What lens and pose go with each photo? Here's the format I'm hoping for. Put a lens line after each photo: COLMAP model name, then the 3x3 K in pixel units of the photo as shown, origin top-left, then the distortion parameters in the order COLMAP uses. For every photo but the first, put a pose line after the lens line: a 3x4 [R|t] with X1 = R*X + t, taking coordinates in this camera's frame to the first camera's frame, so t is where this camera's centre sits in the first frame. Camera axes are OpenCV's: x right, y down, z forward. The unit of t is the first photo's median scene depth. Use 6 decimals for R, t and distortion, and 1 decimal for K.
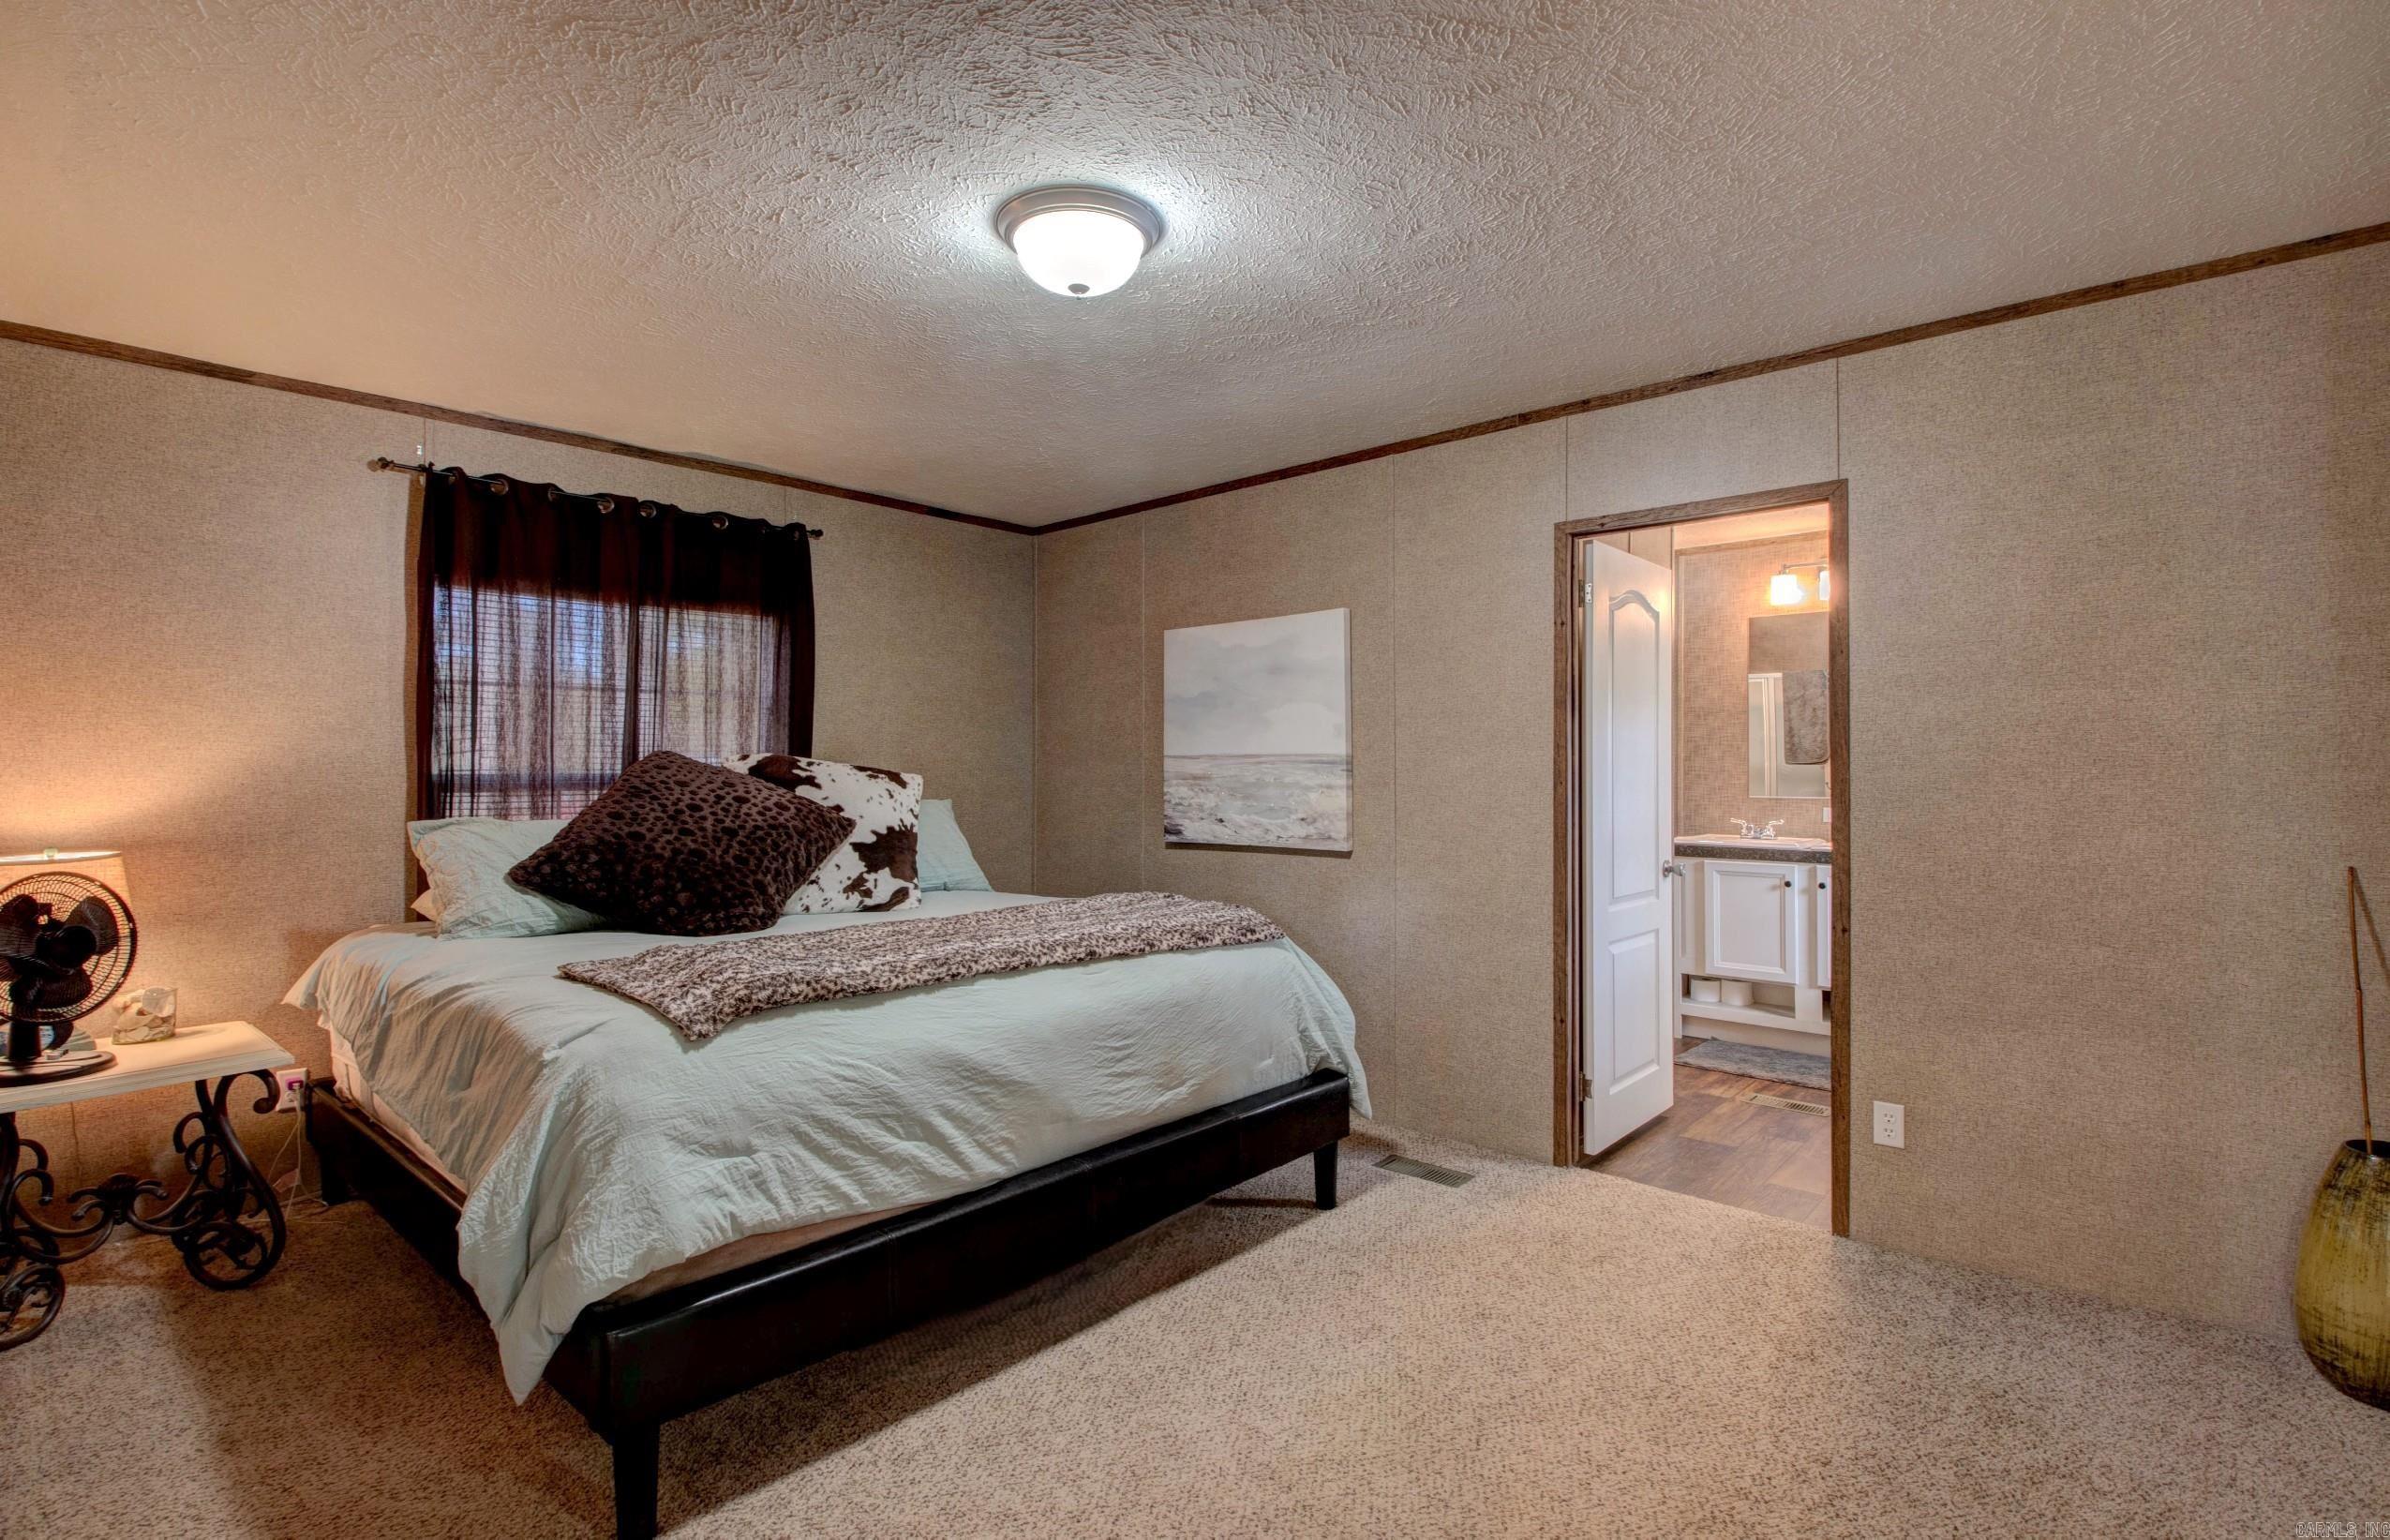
lens RADIAL K [[1127.5, 0, 1211.0], [0, 1127.5, 761.7], [0, 0, 1]] dist [0.016498, -0.026560]
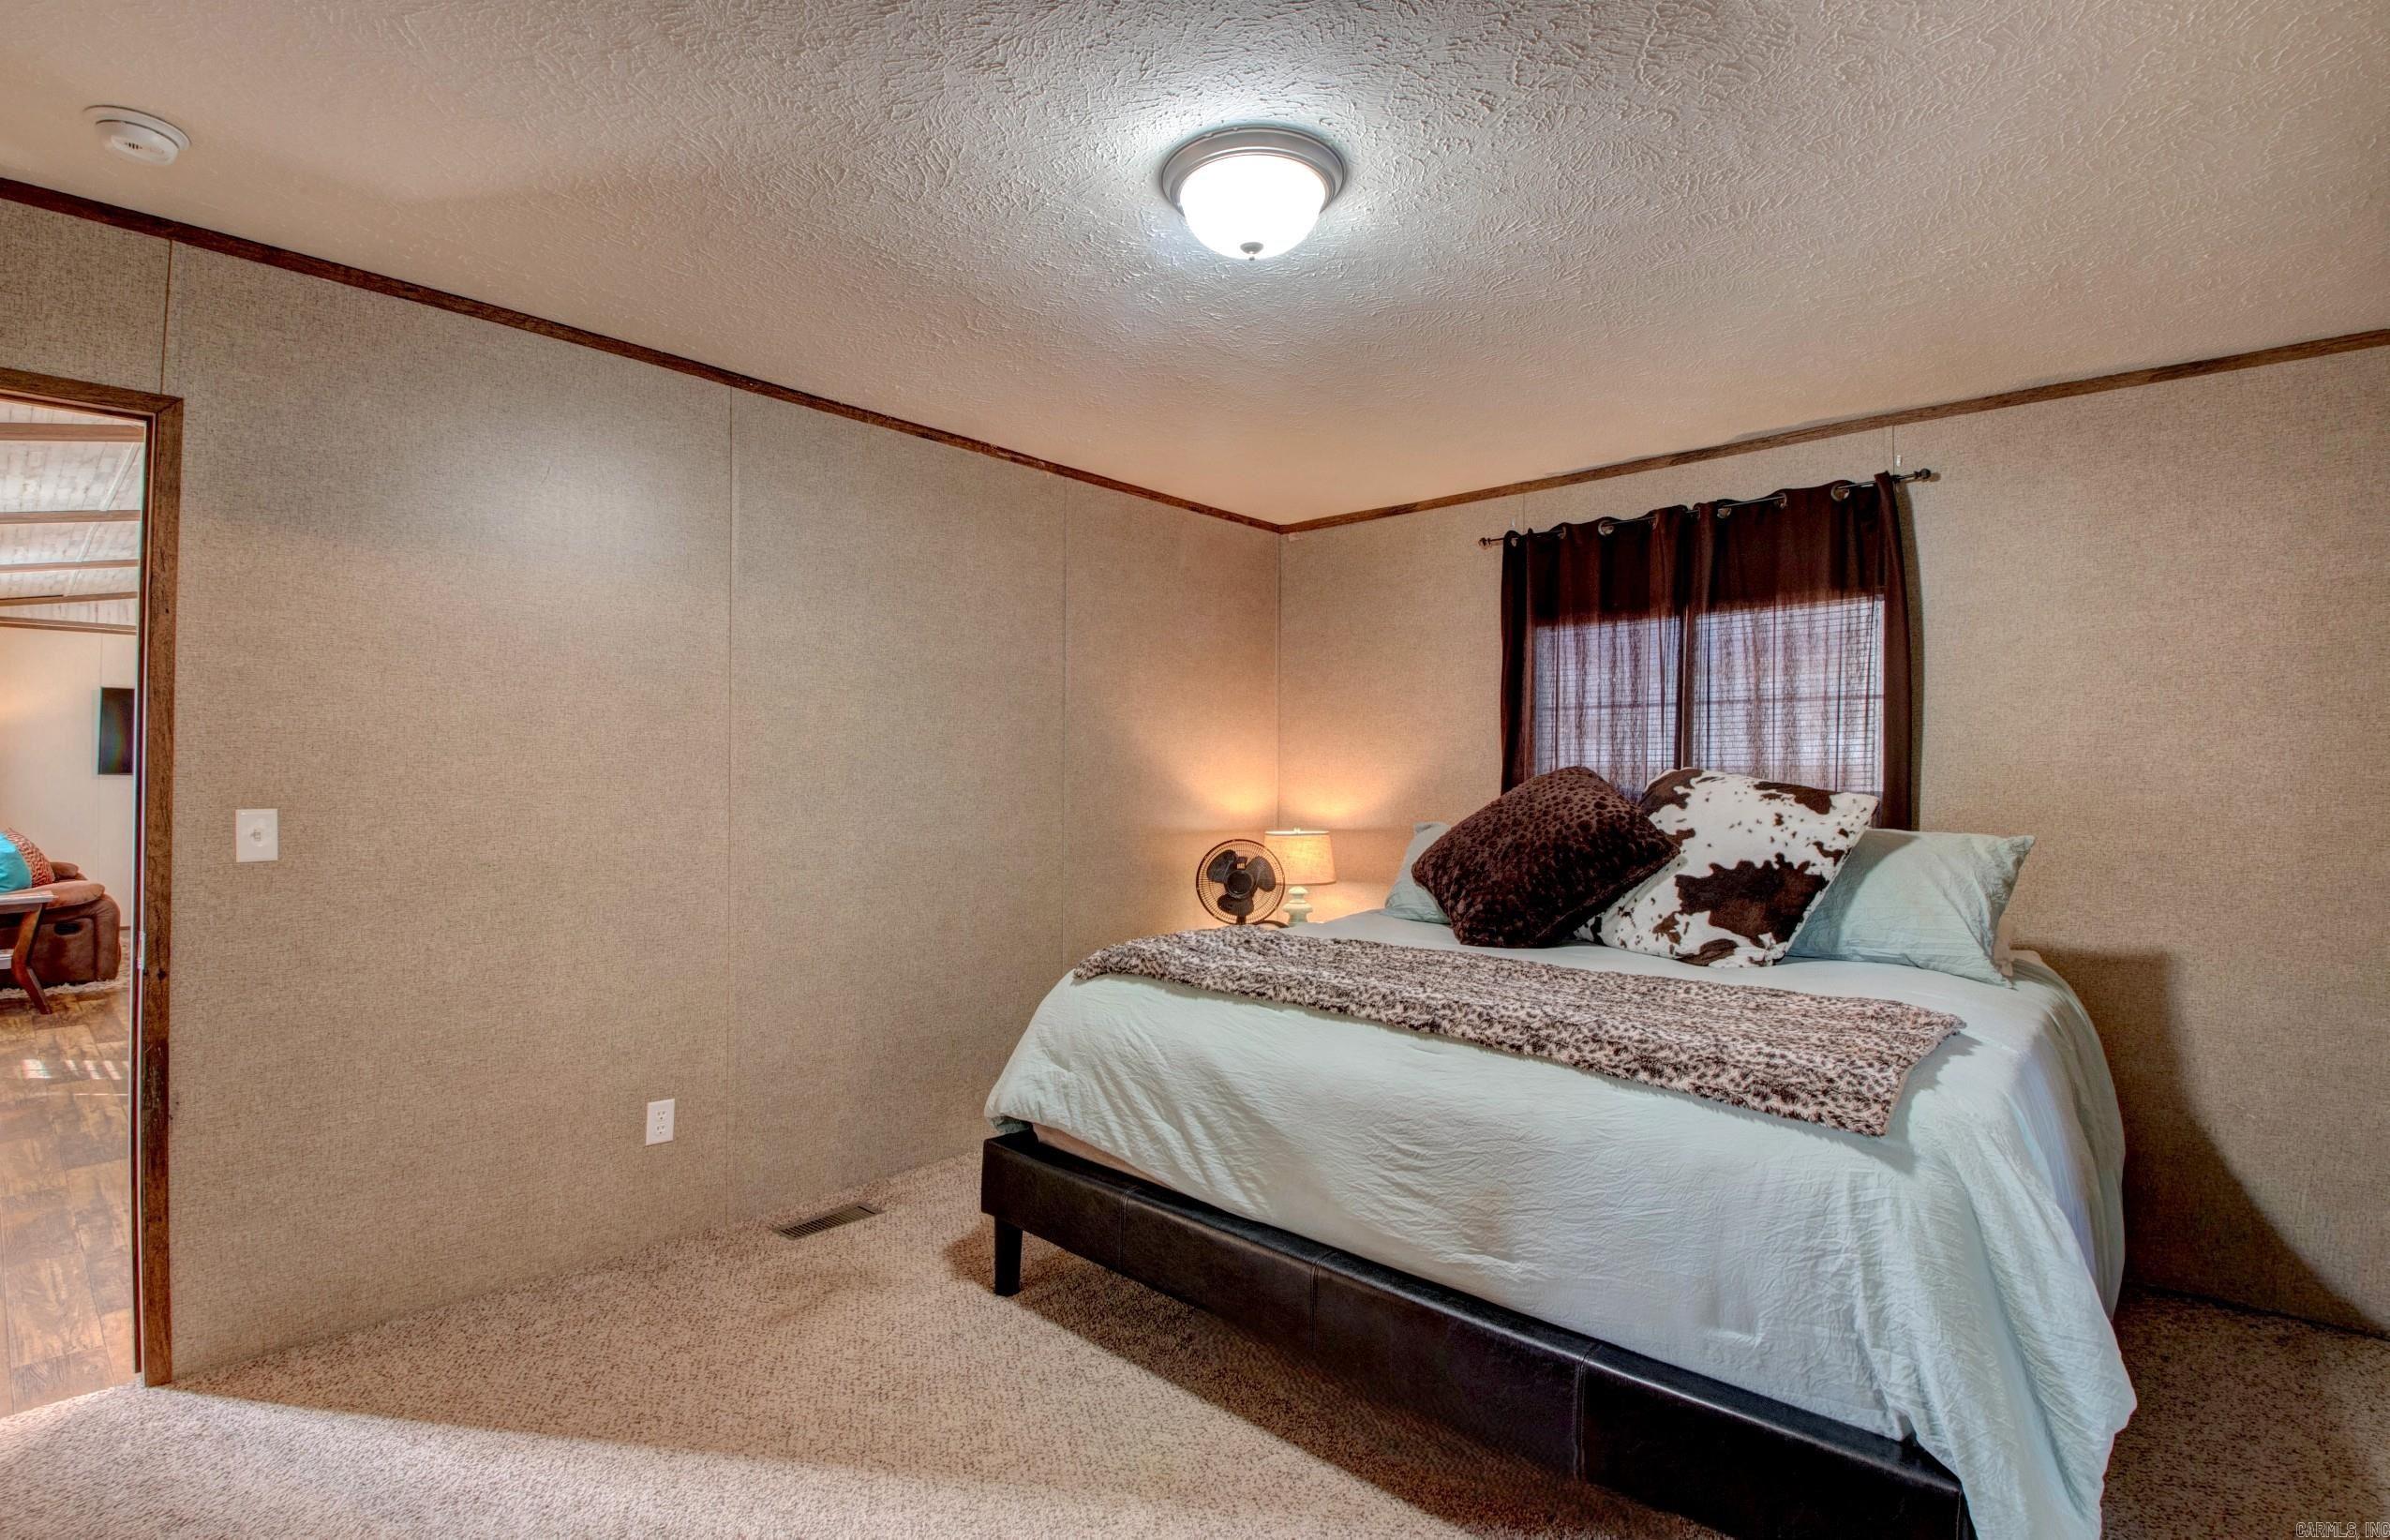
lens RADIAL K [[1140.6, 0, 1177.0], [0, 1140.6, 759.0], [0, 0, 1]] dist [0.021829, -0.031526]
pose [[-0.027858, -0.015209, -0.999496, 0.547988], [-0.000756, 0.999884, -0.015194, -0.000461], [0.999612, 0.000333, -0.027866, 0.677003]]
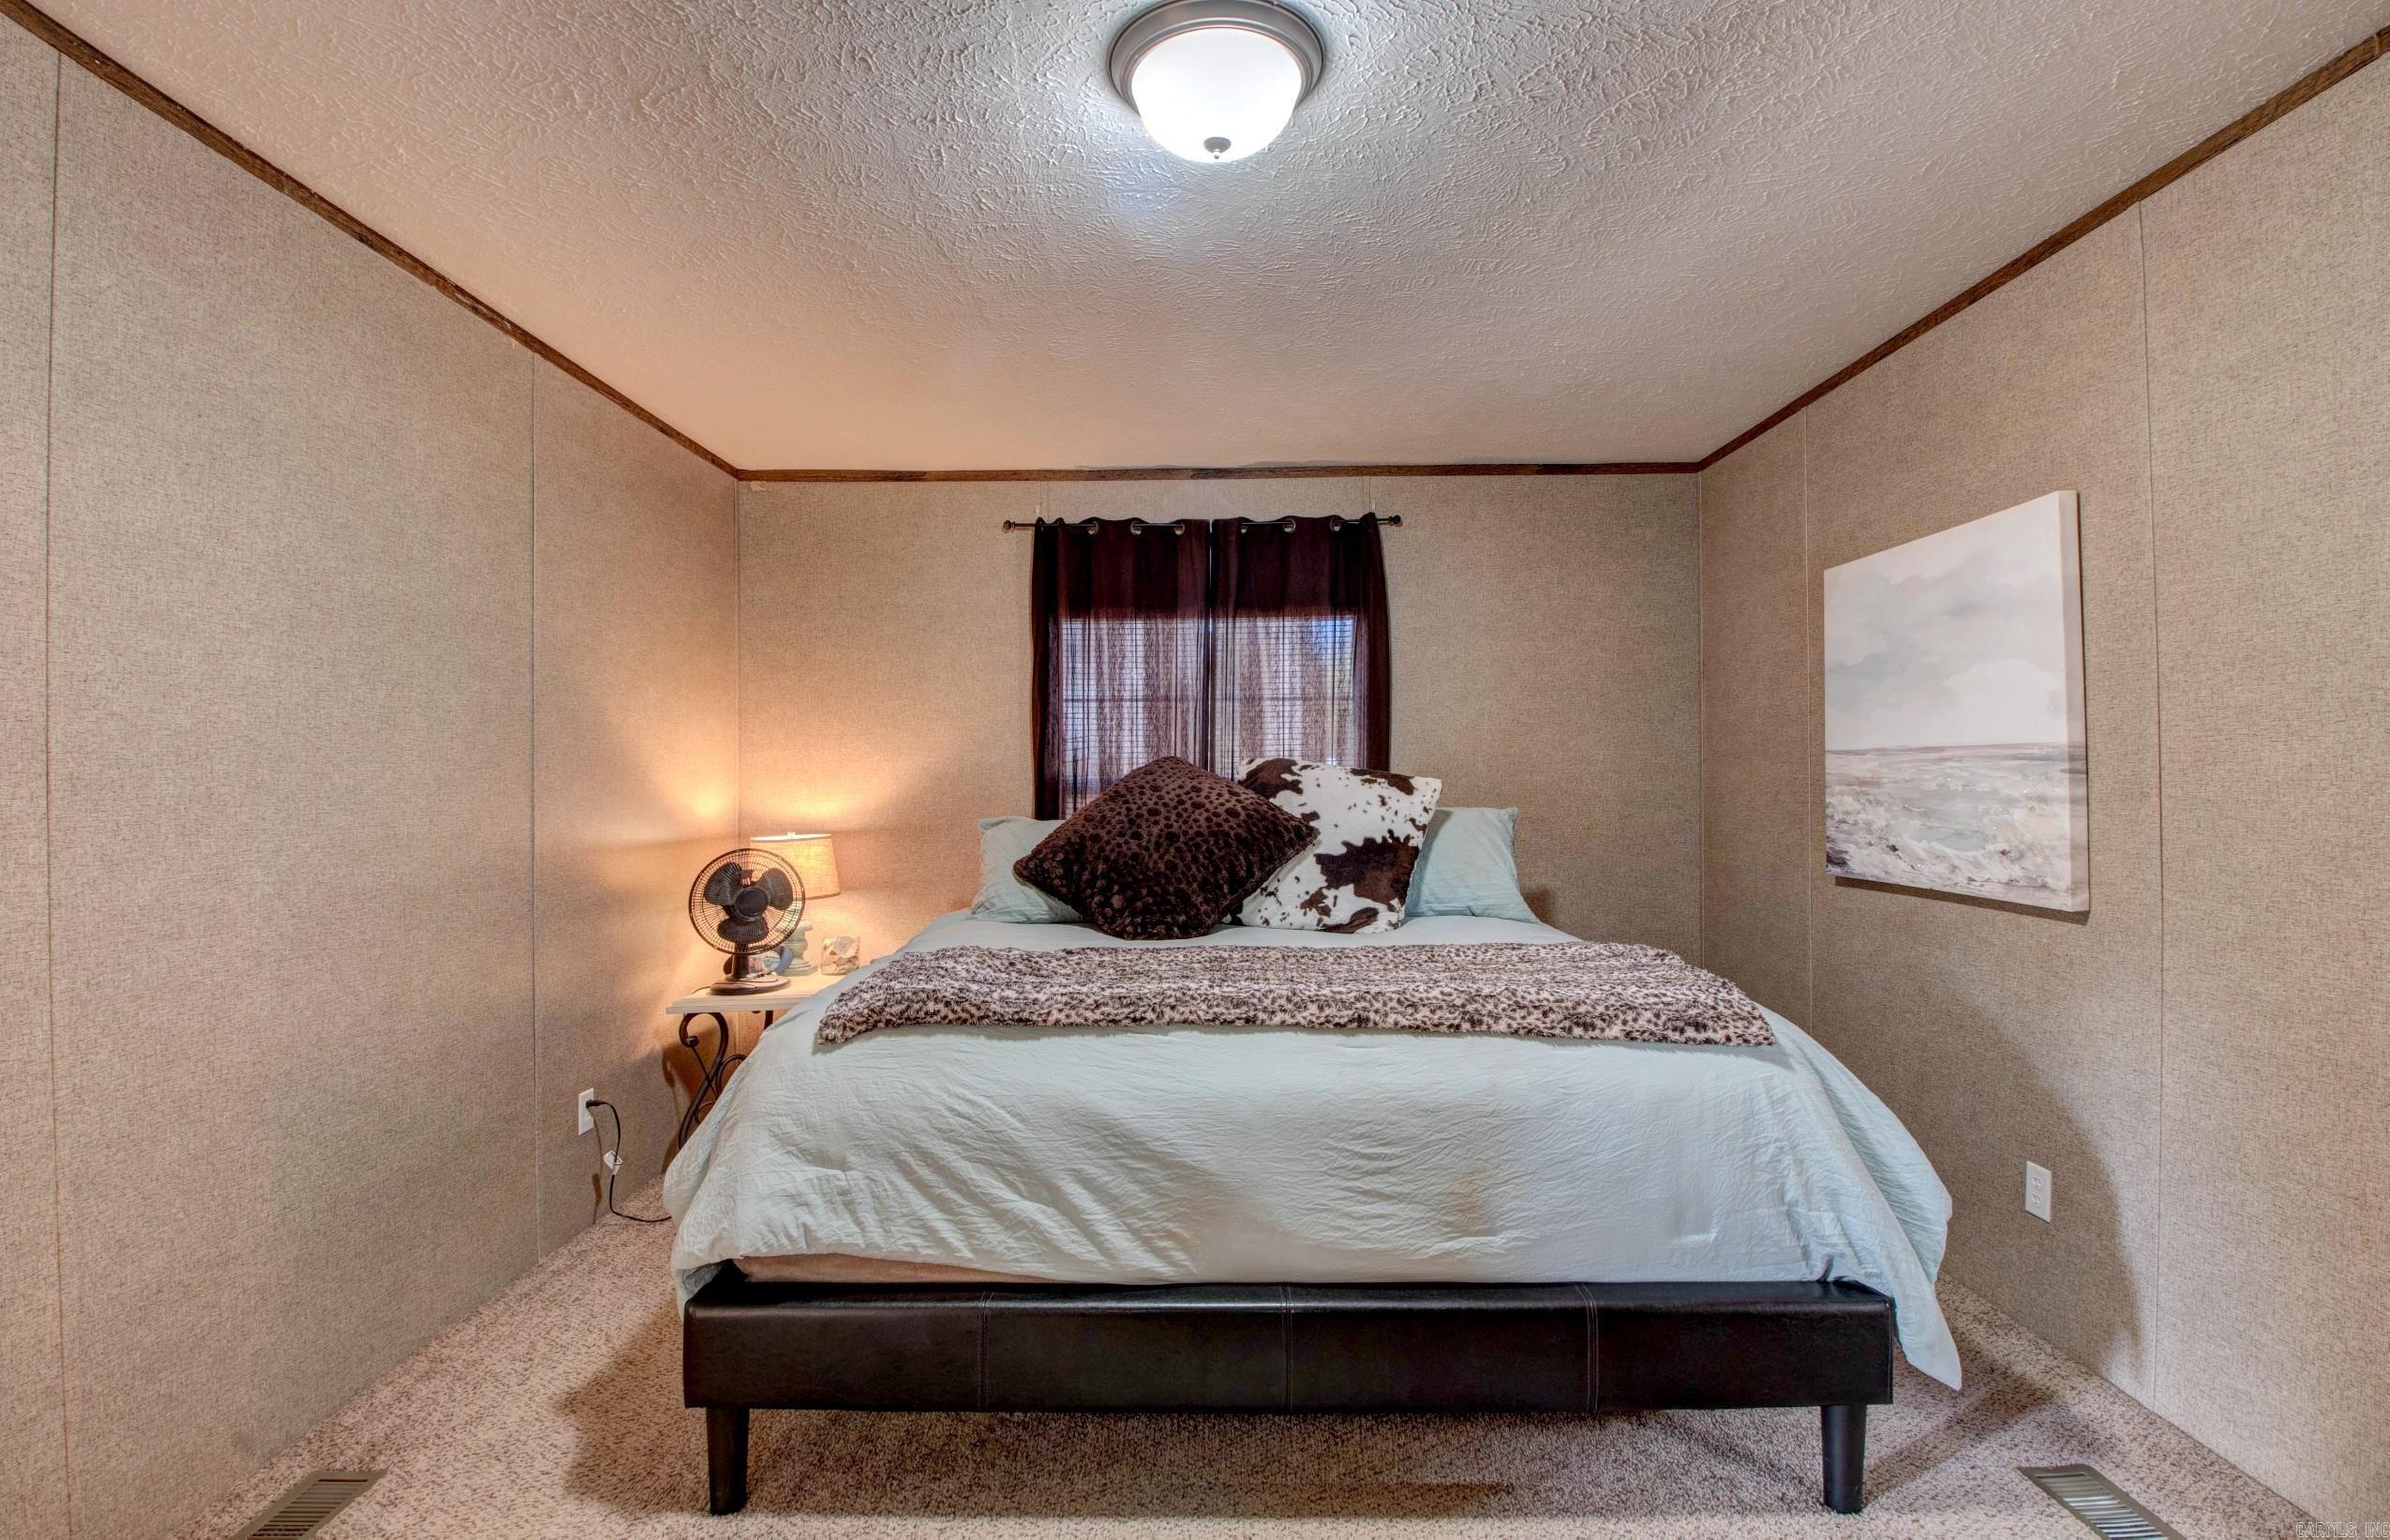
lens RADIAL K [[1121.3, 0, 1192.2], [0, 1121.3, 762.3], [0, 0, 1]] dist [0.032261, -0.048705]
pose [[0.657201, -0.010965, -0.753635, 0.307758], [0.010937, 0.999928, -0.005011, 0.001253], [0.753636, -0.004950, 0.657274, 0.340809]]
